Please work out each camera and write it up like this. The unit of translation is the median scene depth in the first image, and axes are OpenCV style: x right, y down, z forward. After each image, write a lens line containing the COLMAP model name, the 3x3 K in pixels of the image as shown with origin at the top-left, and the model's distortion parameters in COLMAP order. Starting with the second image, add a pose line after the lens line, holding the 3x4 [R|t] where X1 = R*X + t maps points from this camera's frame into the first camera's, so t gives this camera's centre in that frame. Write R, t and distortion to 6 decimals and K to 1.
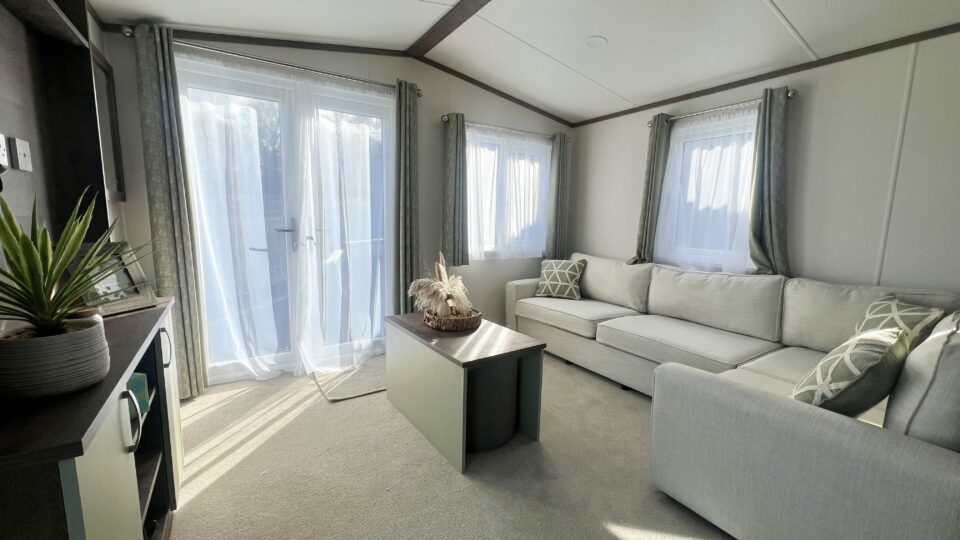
lens RADIAL K [[367.9, 0, 481.4], [0, 367.9, 269.6], [0, 0, 1]] dist [-0.007829, 0.000106]
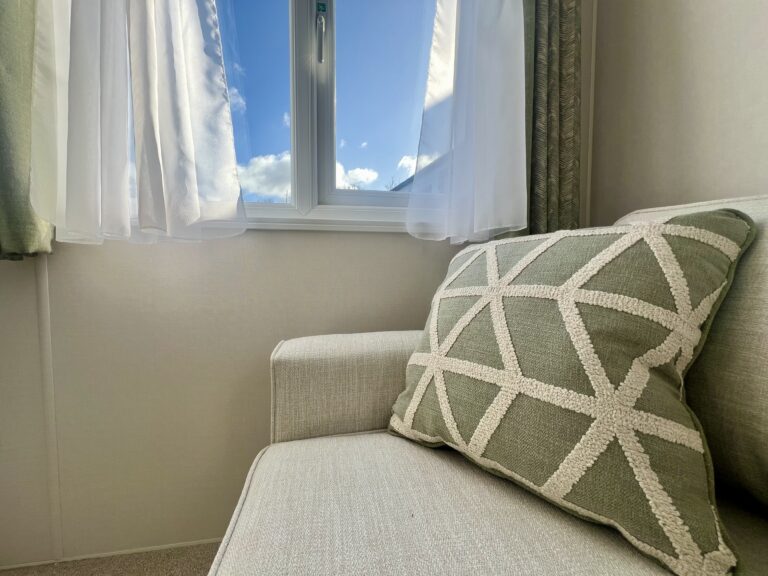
lens RADIAL K [[307.5, 0, 383.3], [0, 307.5, 290.2], [0, 0, 1]] dist [0.001410, -0.000084]
pose [[0.916776, 0.003074, -0.399389, 0.205287], [-0.041086, 0.995391, -0.086651, 0.015329], [0.397282, 0.095849, 0.912677, 0.833087]]
